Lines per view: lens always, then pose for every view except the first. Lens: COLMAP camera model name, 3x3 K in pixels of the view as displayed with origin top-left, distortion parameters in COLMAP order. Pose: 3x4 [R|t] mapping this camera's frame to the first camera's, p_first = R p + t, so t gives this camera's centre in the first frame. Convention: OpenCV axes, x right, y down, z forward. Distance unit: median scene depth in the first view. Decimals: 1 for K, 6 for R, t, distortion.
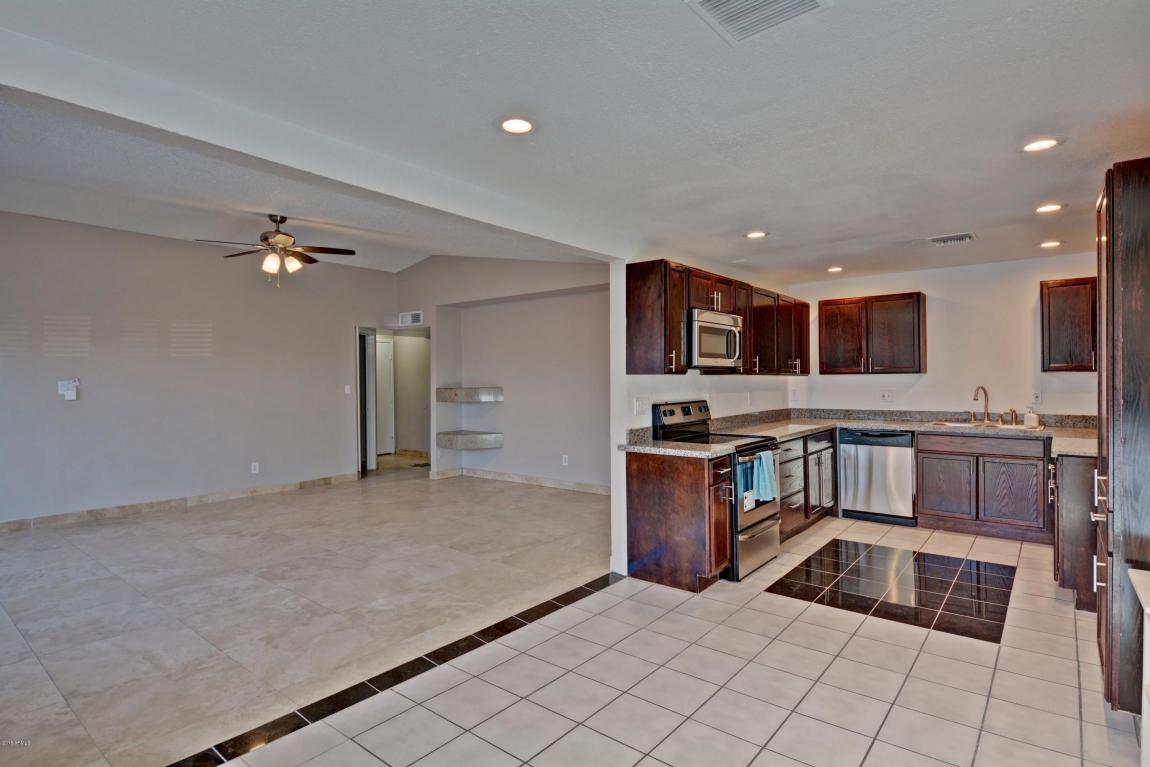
lens RADIAL K [[583.5, 0, 578.2], [0, 583.5, 376.8], [0, 0, 1]] dist [0.033176, -0.031514]
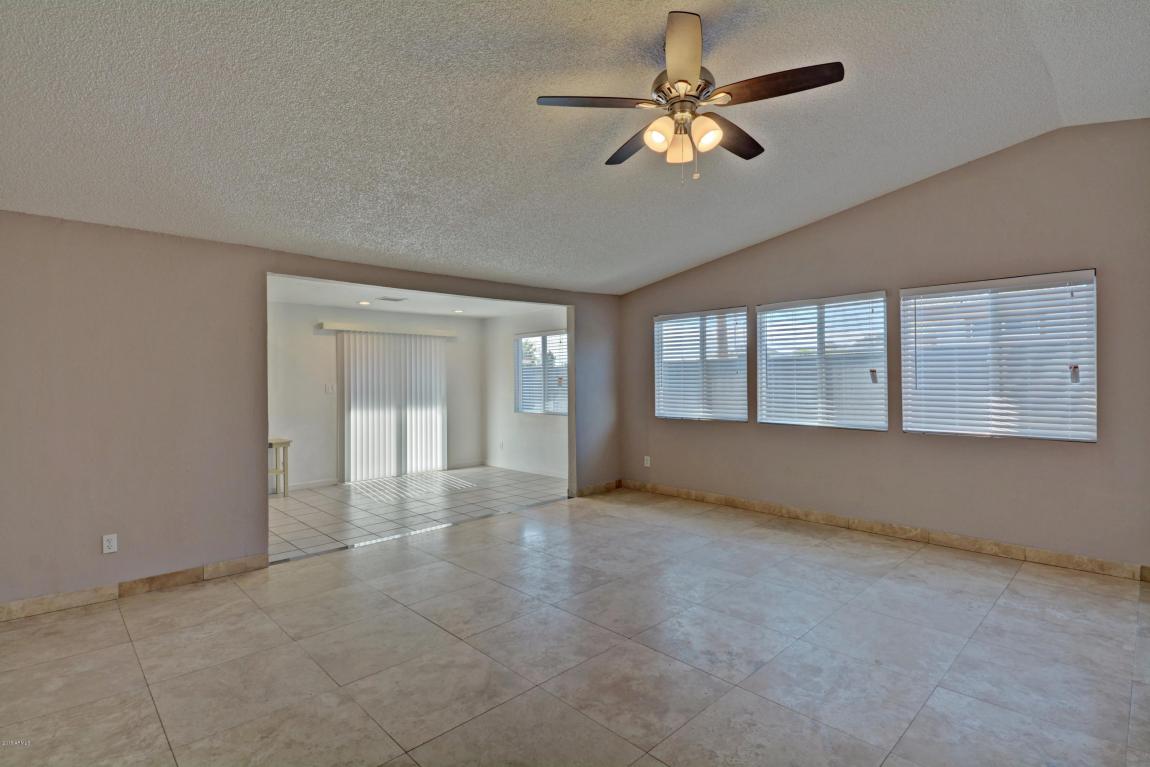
lens RADIAL K [[557.7, 0, 576.9], [0, 557.7, 378.0], [0, 0, 1]] dist [0.044700, -0.040525]
pose [[-0.991500, 0.020466, 0.128490, -0.468213], [0.019359, 0.999764, -0.009856, 0.012030], [-0.128661, -0.007285, -0.991662, 1.445065]]
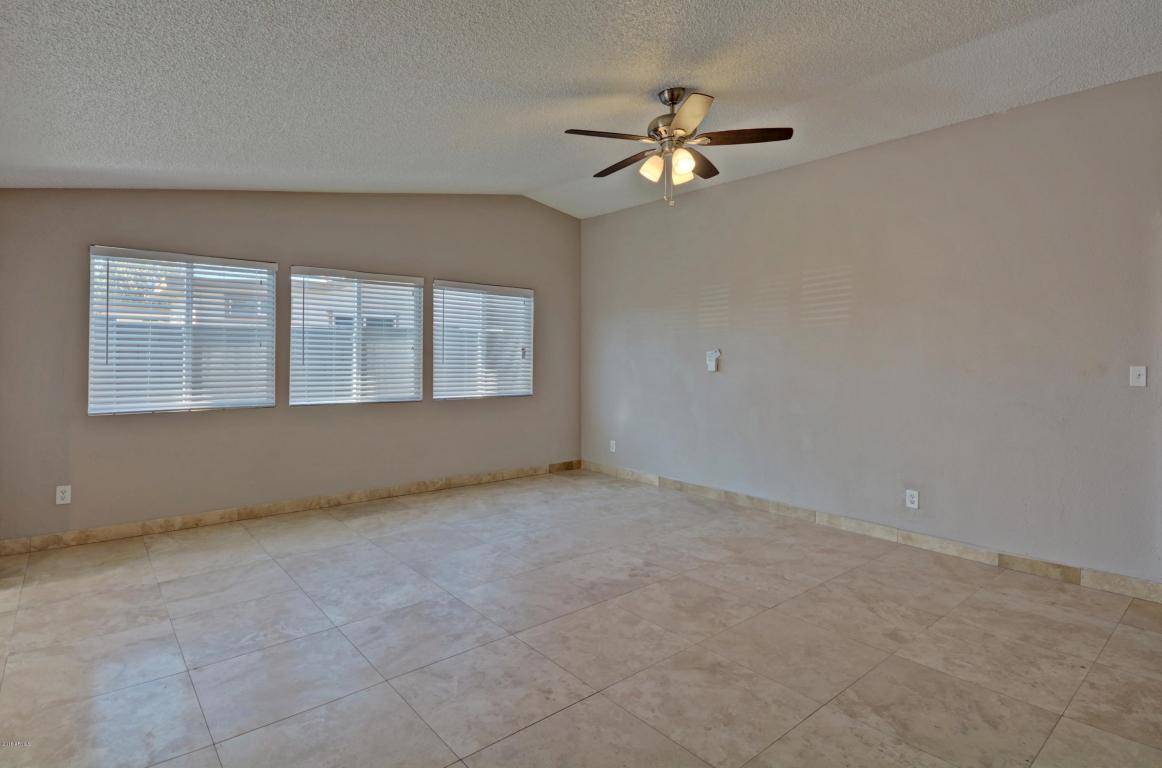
lens RADIAL K [[591.1, 0, 580.8], [0, 591.1, 351.5], [0, 0, 1]] dist [0.033424, -0.030392]
pose [[-0.188849, 0.004661, -0.981995, 0.136319], [0.000874, 0.999989, 0.004578, 0.002768], [0.982006, 0.000006, -0.188851, 1.001843]]
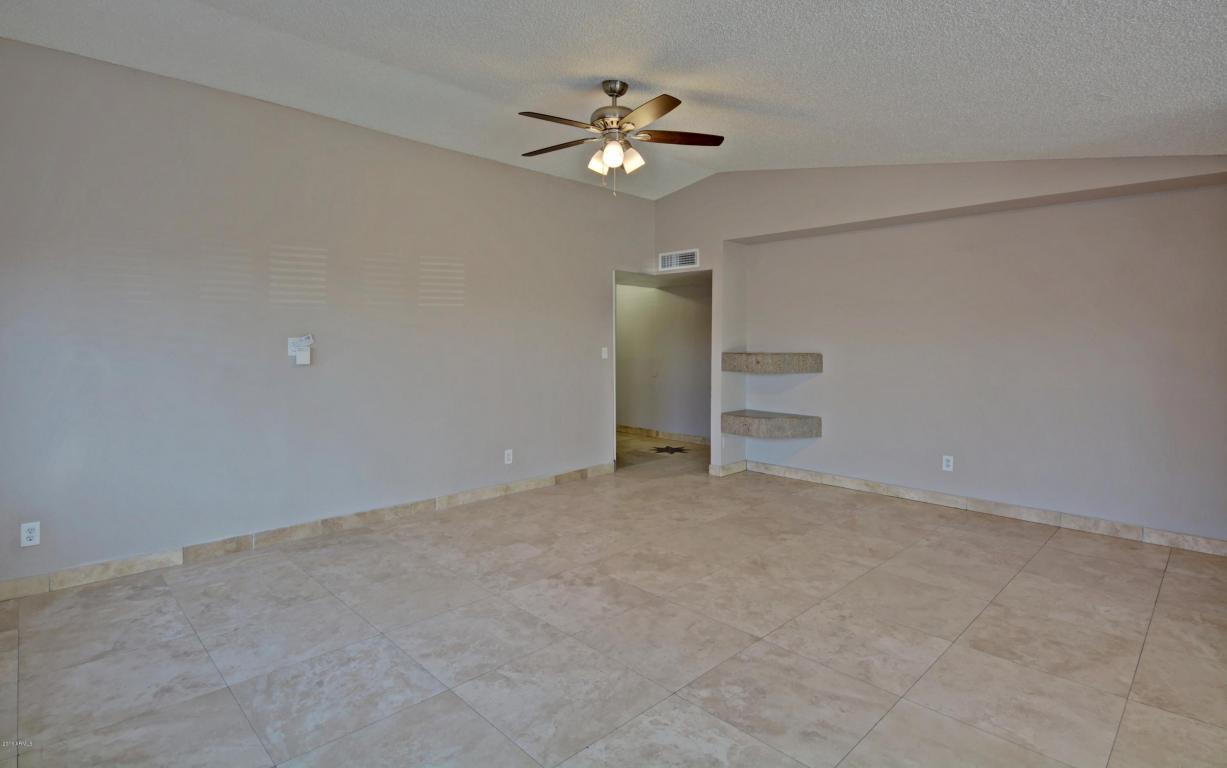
lens RADIAL K [[595.9, 0, 608.5], [0, 595.9, 346.1], [0, 0, 1]] dist [0.040474, -0.036912]
pose [[0.992024, 0.012879, -0.125391, -0.422777], [-0.011354, 0.999853, 0.012873, 0.004017], [0.125539, -0.011346, 0.992024, 0.340977]]
